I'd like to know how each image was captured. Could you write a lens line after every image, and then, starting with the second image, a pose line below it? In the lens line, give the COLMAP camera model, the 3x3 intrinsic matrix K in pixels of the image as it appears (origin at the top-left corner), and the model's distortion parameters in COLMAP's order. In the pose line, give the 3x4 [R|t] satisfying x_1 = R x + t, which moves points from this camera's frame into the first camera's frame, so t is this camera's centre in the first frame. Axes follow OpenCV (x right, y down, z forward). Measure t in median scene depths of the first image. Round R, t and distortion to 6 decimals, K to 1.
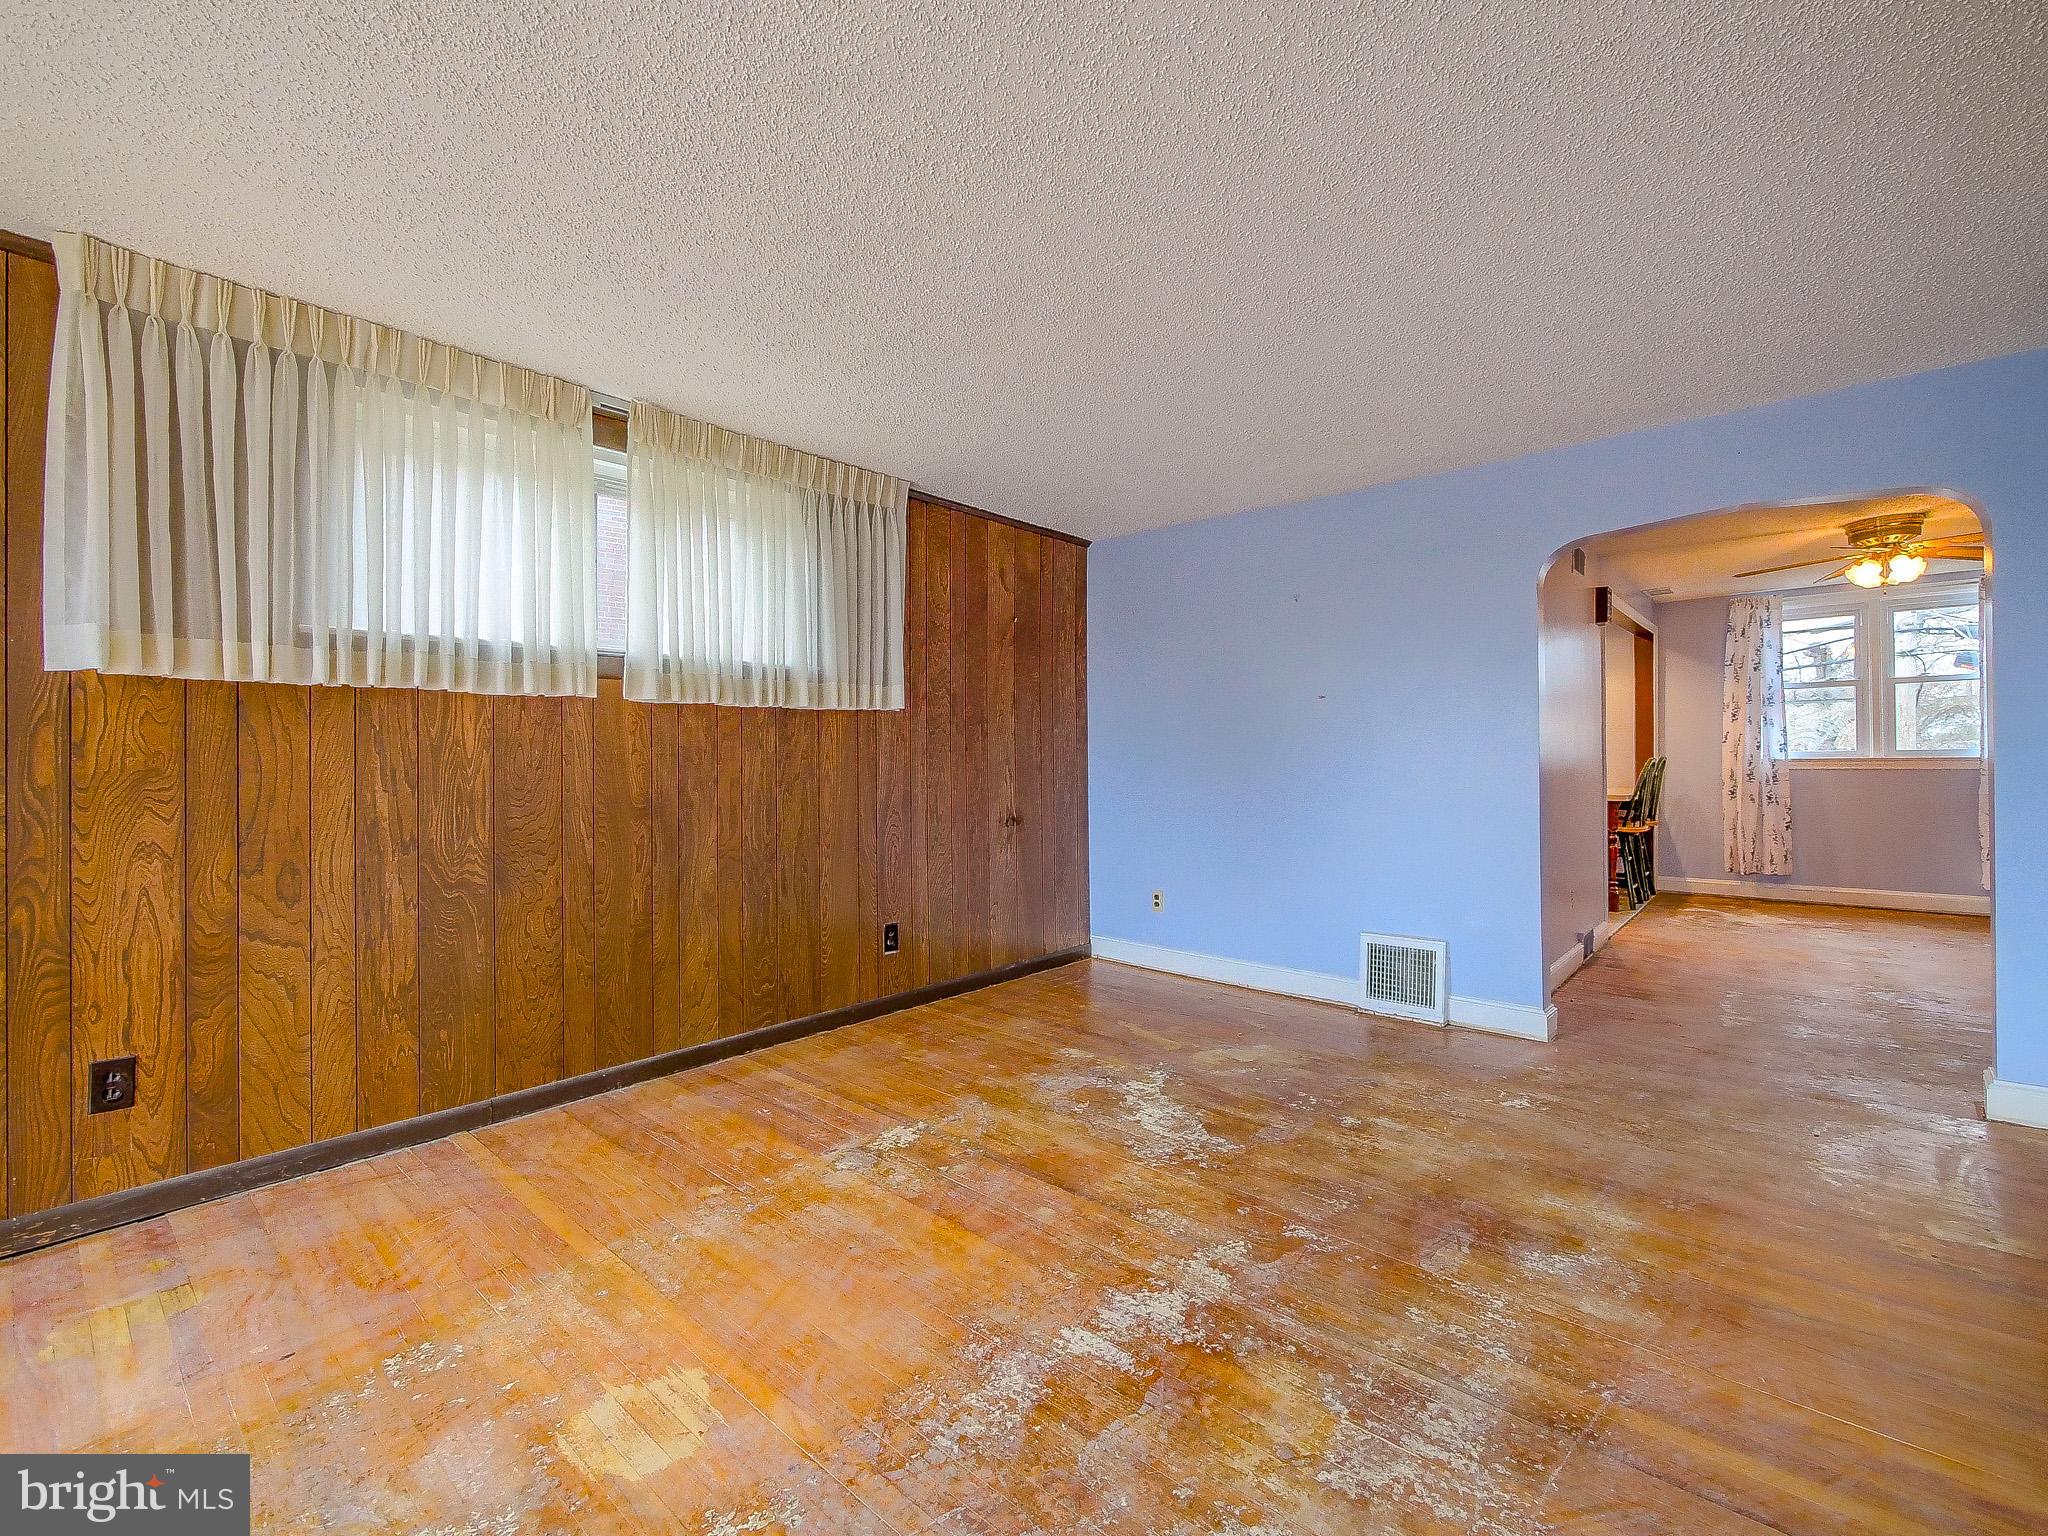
lens RADIAL K [[875.4, 0, 1031.9], [0, 875.4, 758.8], [0, 0, 1]] dist [-0.003869, -0.000186]
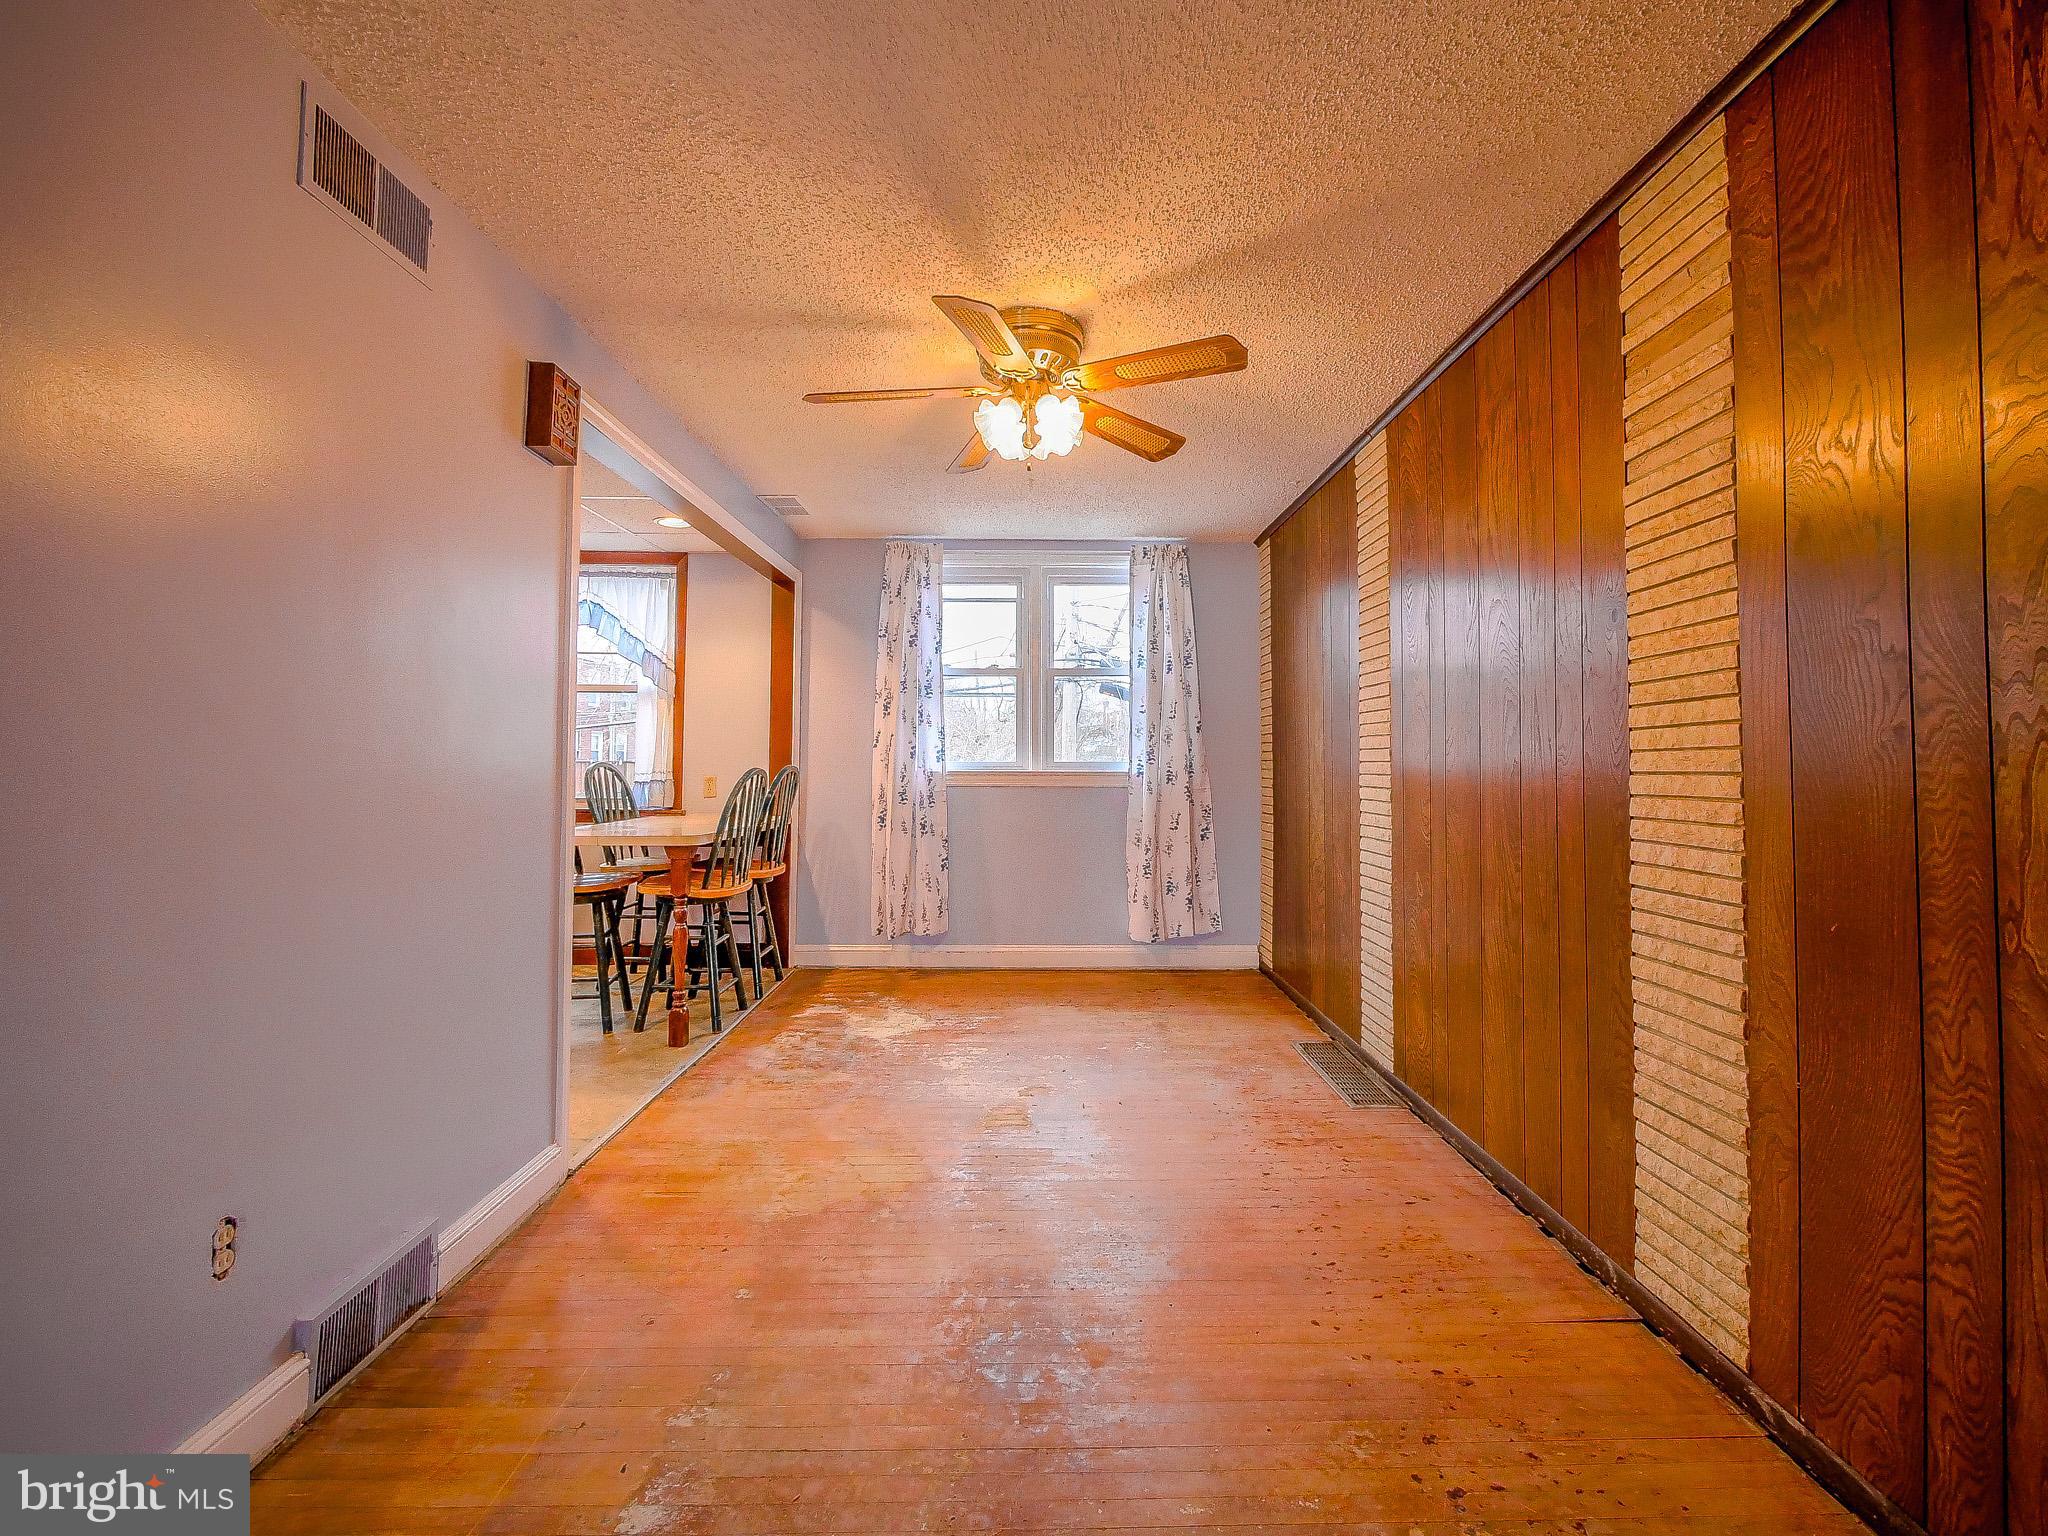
lens RADIAL K [[875.4, 0, 1031.9], [0, 875.4, 758.8], [0, 0, 1]] dist [-0.003869, -0.000186]
pose [[0.737527, 0.018737, 0.675058, 0.916484], [-0.013363, 0.999824, -0.013151, -0.003871], [-0.675186, 0.000678, 0.737647, 0.888792]]
